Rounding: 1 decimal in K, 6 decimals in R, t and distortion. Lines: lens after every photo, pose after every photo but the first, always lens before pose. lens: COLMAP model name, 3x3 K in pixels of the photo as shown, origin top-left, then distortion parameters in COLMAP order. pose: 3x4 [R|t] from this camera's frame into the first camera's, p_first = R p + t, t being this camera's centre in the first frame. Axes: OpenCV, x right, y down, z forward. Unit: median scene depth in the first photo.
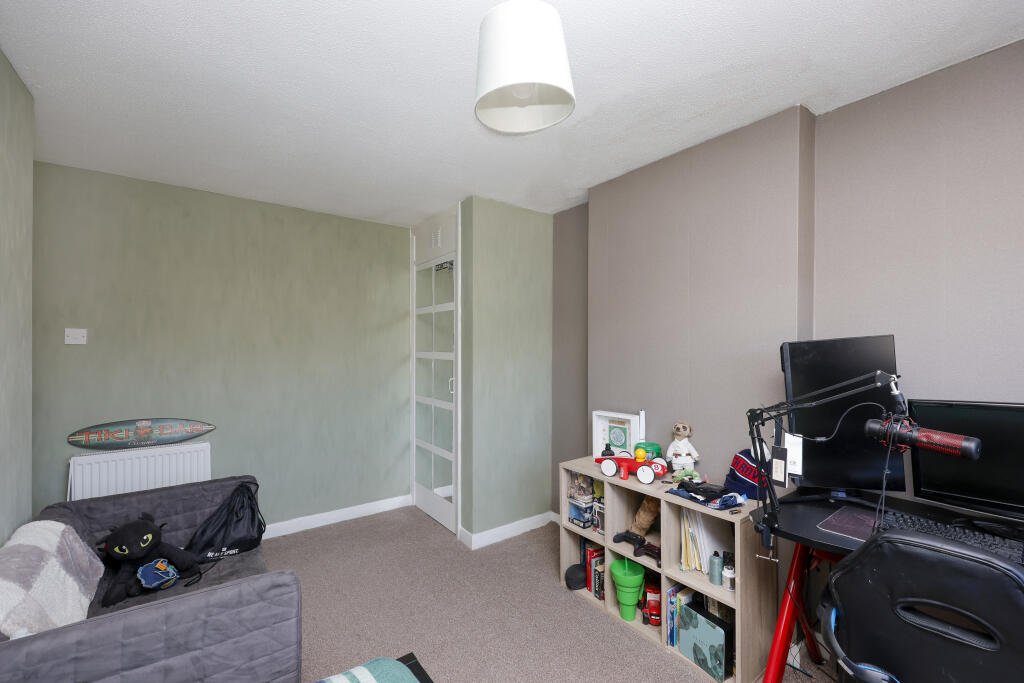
lens RADIAL K [[415.7, 0, 514.0], [0, 415.7, 347.6], [0, 0, 1]] dist [-0.002134, 0.000433]
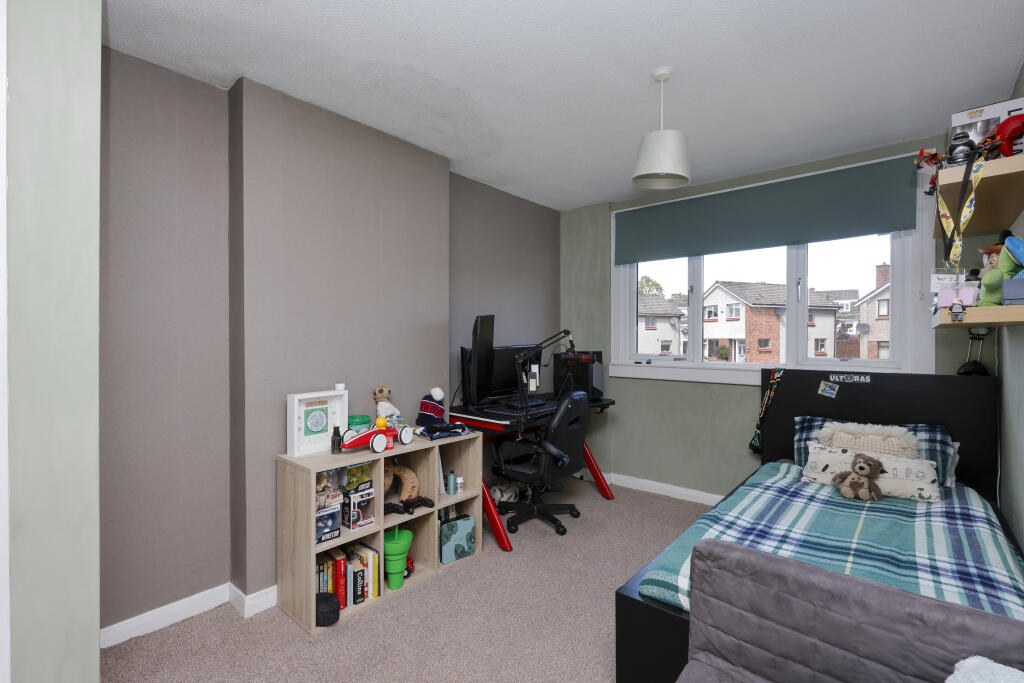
lens RADIAL K [[473.7, 0, 512.8], [0, 473.7, 338.6], [0, 0, 1]] dist [-0.001866, 0.001265]
pose [[-0.211857, 0.002010, 0.977299, -0.742214], [-0.007638, 0.999964, -0.003713, 0.051505], [-0.977271, -0.008251, -0.211834, 0.811283]]
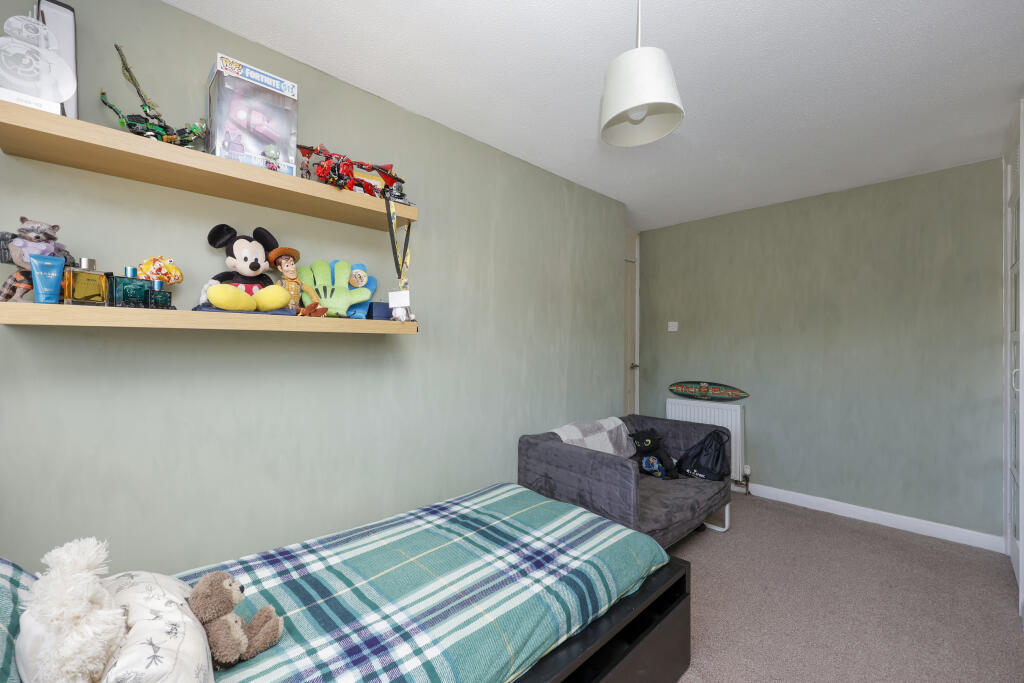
lens RADIAL K [[415.7, 0, 515.2], [0, 415.7, 342.7], [0, 0, 1]] dist [-0.002134, 0.000433]
pose [[0.133636, 0.003744, -0.991023, 0.523604], [0.004785, 0.999979, 0.004423, 0.027524], [0.991019, -0.005333, 0.133615, 0.158390]]
